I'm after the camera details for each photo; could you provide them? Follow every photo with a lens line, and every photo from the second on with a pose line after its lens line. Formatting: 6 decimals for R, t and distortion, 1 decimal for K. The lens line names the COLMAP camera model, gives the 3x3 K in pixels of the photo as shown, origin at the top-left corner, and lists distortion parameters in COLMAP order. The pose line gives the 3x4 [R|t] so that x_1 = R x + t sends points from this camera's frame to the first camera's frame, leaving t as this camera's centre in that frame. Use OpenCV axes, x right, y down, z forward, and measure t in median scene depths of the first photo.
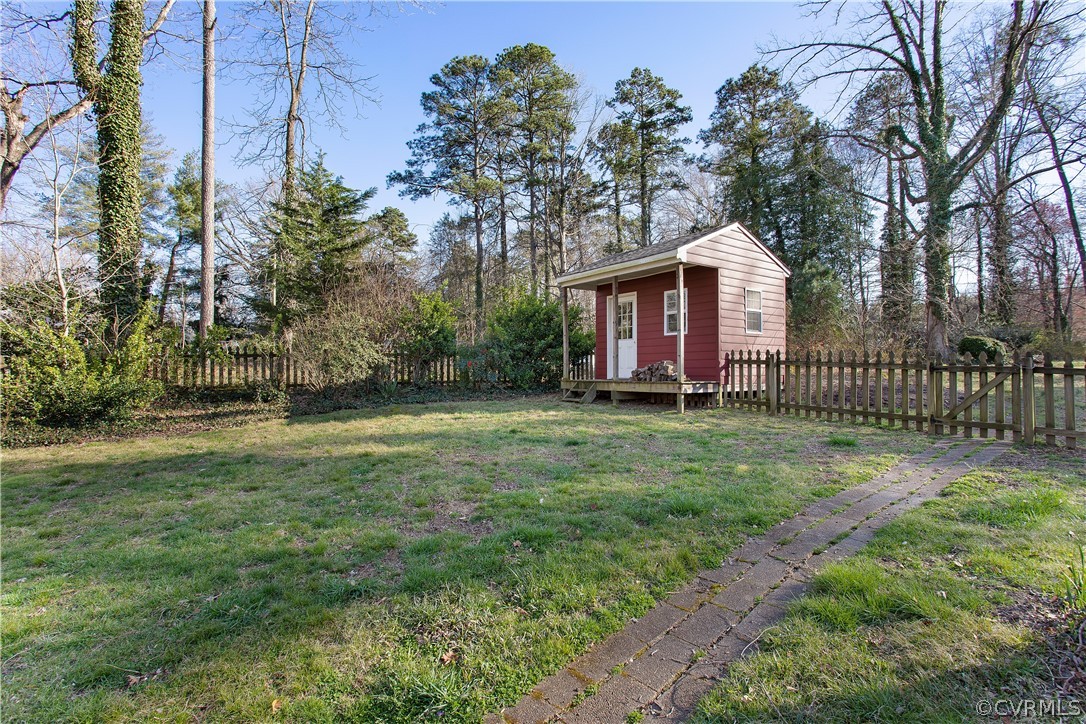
lens RADIAL K [[514.5, 0, 539.2], [0, 514.5, 362.1], [0, 0, 1]] dist [0.002040, -0.000072]
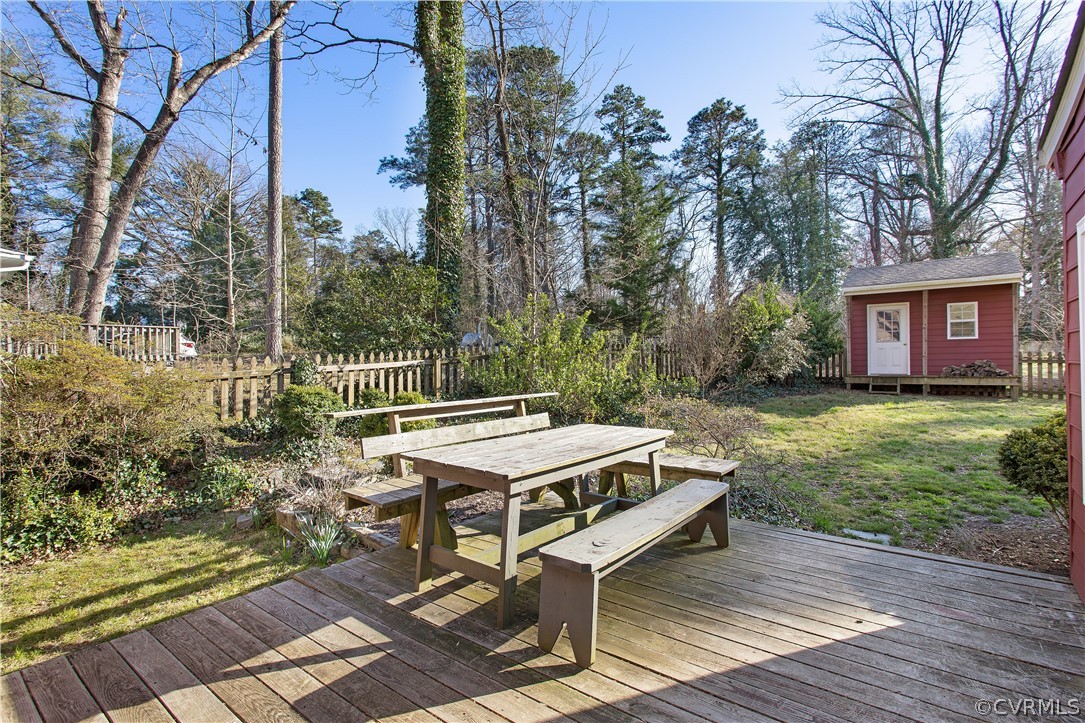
lens RADIAL K [[514.0, 0, 538.7], [0, 514.0, 361.6], [0, 0, 1]] dist [0.002040, -0.000072]
pose [[0.963760, 0.007878, 0.266655, -0.284392], [-0.008205, 0.999966, 0.000113, 0.002612], [-0.266645, -0.002297, 0.963792, 0.022503]]
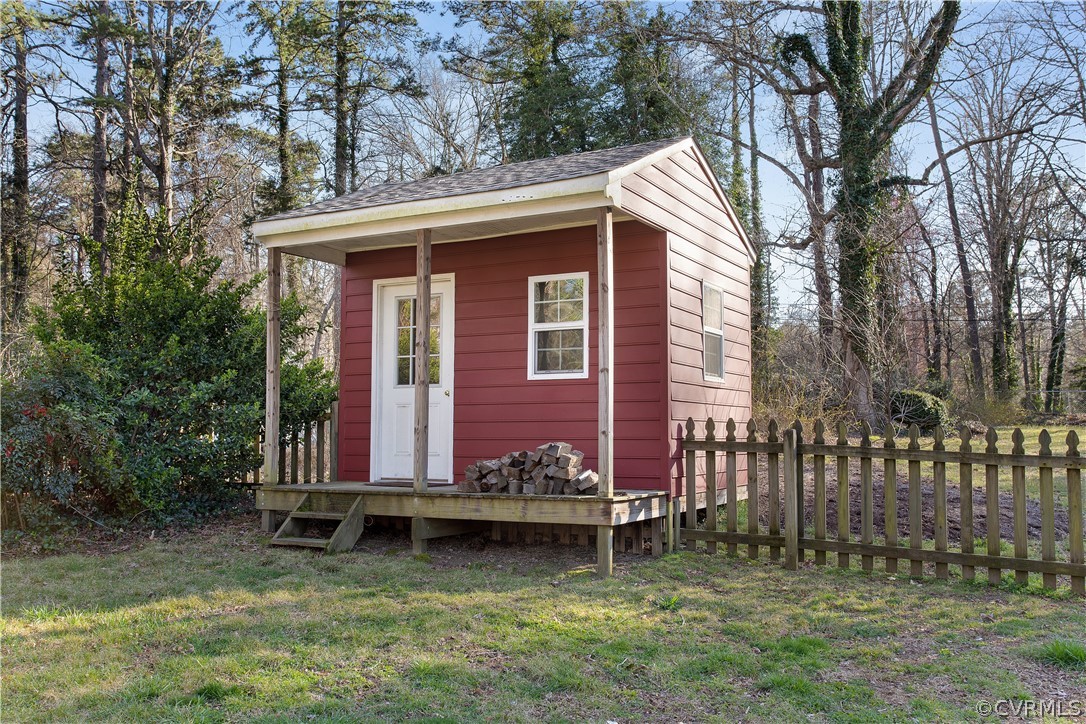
lens RADIAL K [[965.2, 0, 543.0], [0, 965.2, 362.0], [0, 0, 1]] dist [0.011622, 0.010498]
pose [[0.900604, 0.035407, 0.433195, -0.025208], [-0.009561, 0.998049, -0.061699, -0.004882], [-0.434535, 0.051425, 0.899186, 0.078139]]
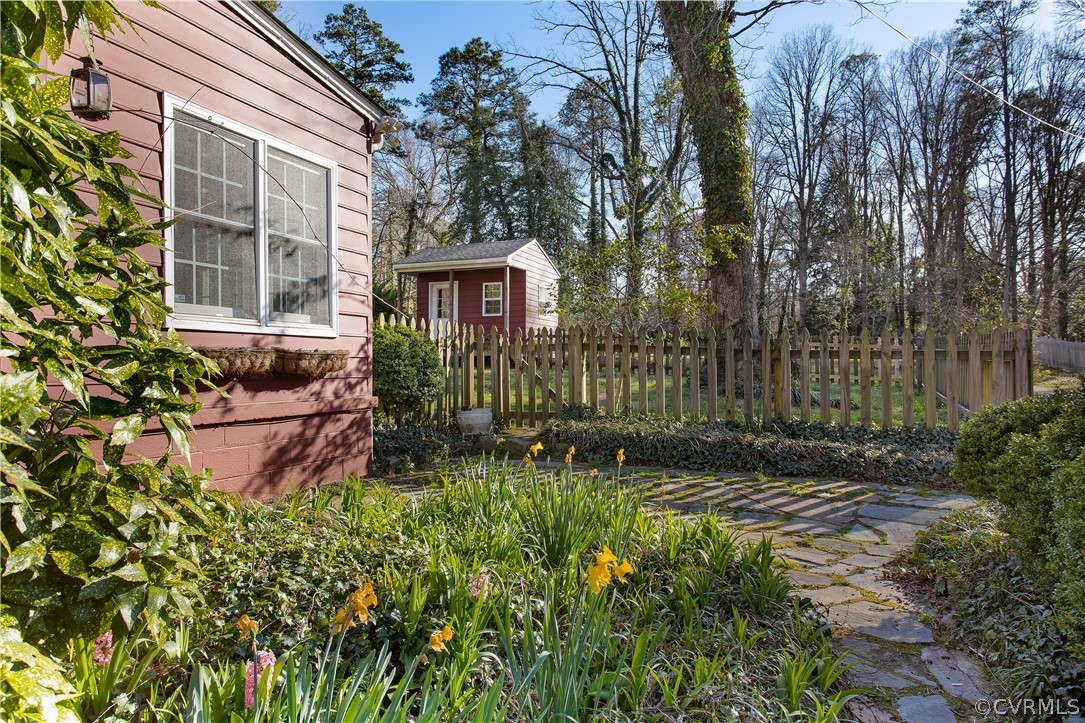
lens RADIAL K [[707.1, 0, 542.5], [0, 707.1, 361.5], [0, 0, 1]] dist [0.002402, 0.001072]
pose [[0.852065, 0.012874, 0.523278, -0.160569], [-0.011873, 0.999916, -0.005268, 0.020241], [-0.523301, -0.001724, 0.852146, -0.175743]]
